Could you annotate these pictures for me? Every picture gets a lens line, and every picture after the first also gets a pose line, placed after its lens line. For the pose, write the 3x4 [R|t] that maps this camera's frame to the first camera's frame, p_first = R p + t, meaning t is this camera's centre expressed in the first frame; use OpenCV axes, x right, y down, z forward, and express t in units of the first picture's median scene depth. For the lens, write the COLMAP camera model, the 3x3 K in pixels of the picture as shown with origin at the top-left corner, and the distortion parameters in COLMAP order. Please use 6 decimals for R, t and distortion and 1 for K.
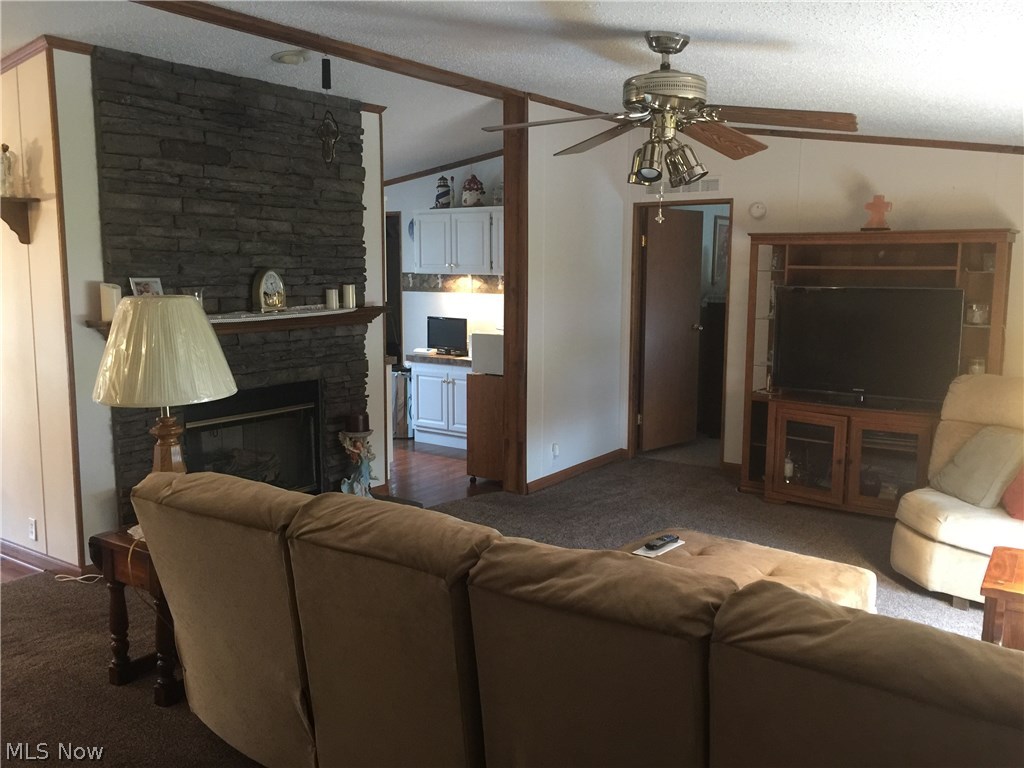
lens RADIAL K [[874.7, 0, 521.4], [0, 874.7, 376.3], [0, 0, 1]] dist [0.078043, -0.098448]
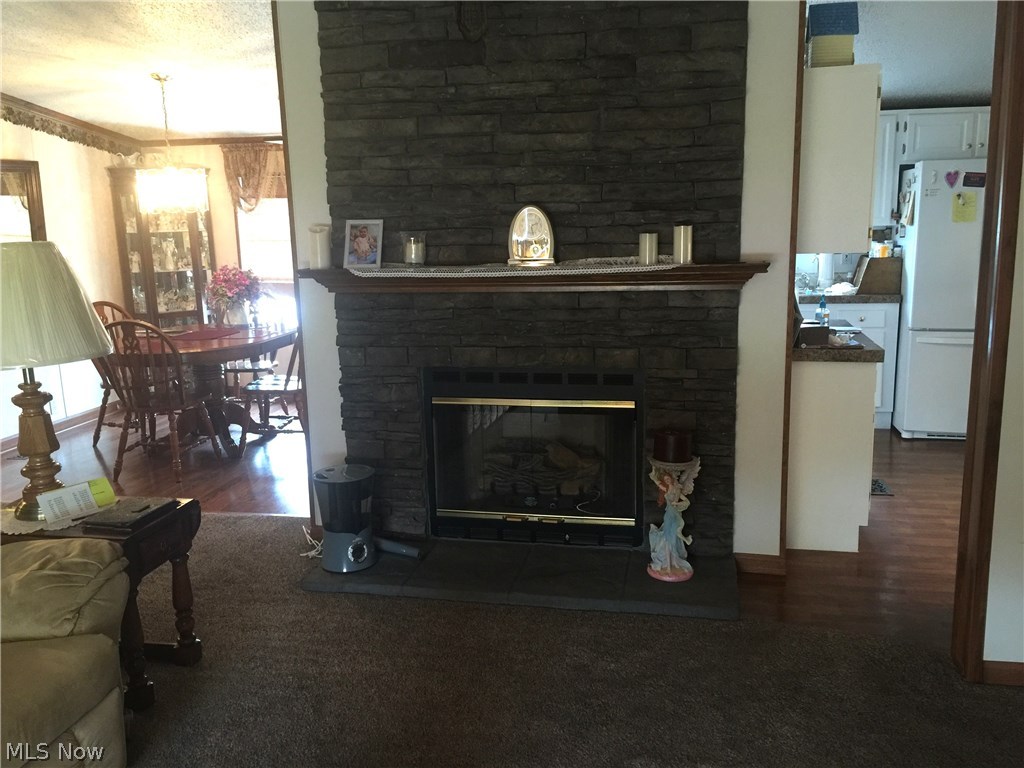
lens RADIAL K [[874.7, 0, 512.3], [0, 874.7, 382.1], [0, 0, 1]] dist [0.078043, -0.098448]
pose [[0.394301, 0.160926, -0.904781, 0.361998], [-0.089962, 0.986579, 0.136270, -0.074086], [0.914567, 0.027665, 0.403487, 0.690125]]
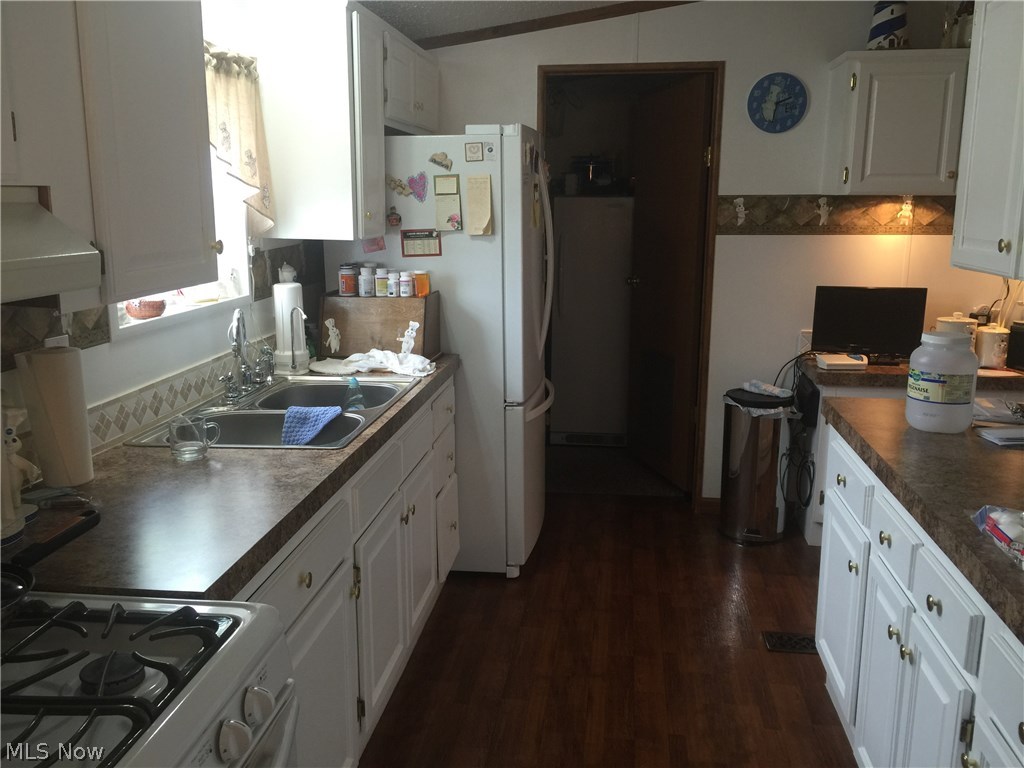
lens RADIAL K [[874.7, 0, 513.8], [0, 874.7, 381.2], [0, 0, 1]] dist [0.078043, -0.098448]
pose [[0.900475, -0.093782, 0.424676, -0.661717], [0.056877, 0.993481, 0.098792, -0.105156], [-0.431173, -0.064805, 0.899939, 0.899250]]
